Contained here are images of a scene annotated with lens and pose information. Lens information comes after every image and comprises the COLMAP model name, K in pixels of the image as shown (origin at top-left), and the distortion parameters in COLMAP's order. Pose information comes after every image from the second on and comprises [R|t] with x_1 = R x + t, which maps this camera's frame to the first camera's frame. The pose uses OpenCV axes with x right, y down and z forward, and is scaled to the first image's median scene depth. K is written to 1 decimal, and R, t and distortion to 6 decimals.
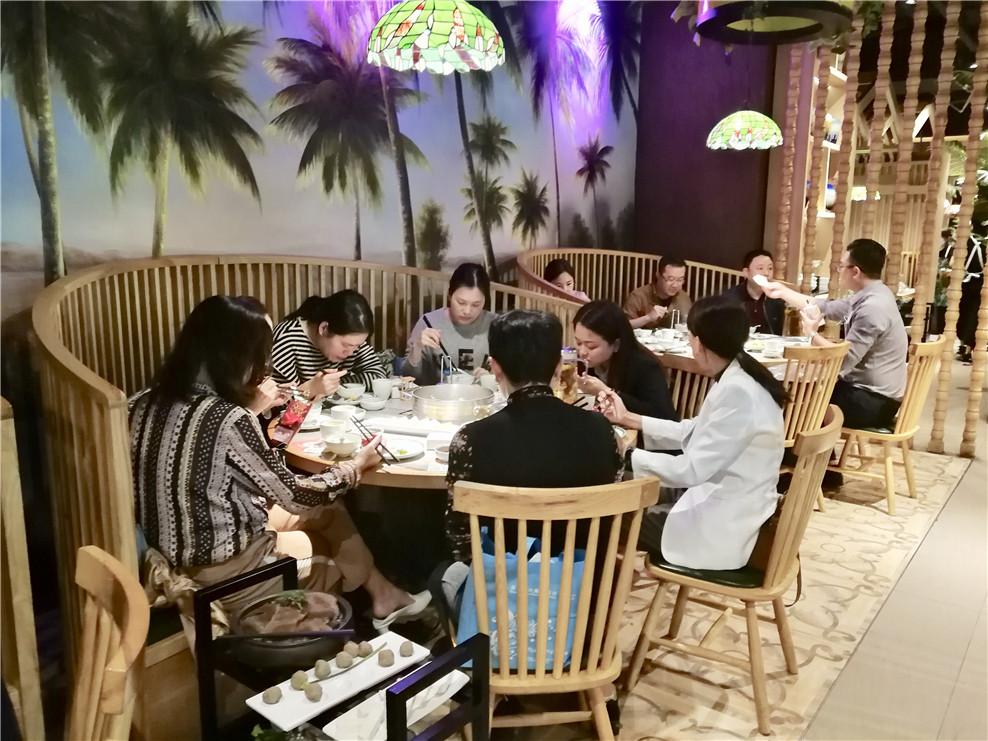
lens RADIAL K [[793.8, 0, 493.1], [0, 793.8, 378.5], [0, 0, 1]] dist [-0.012585, 0.034545]
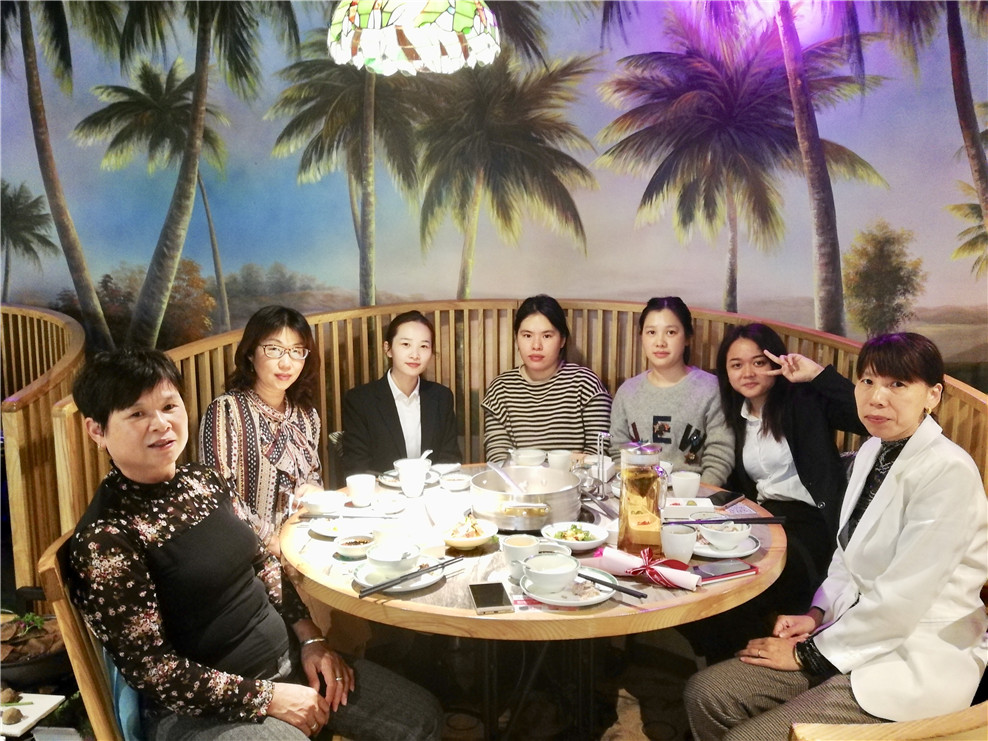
lens RADIAL K [[793.8, 0, 494.1], [0, 793.8, 370.4], [0, 0, 1]] dist [-0.012585, 0.034545]
pose [[0.523656, 0.089920, -0.847171, 0.453765], [-0.141709, 0.989754, 0.017460, -0.080945], [0.840061, 0.110909, 0.531033, 0.462429]]
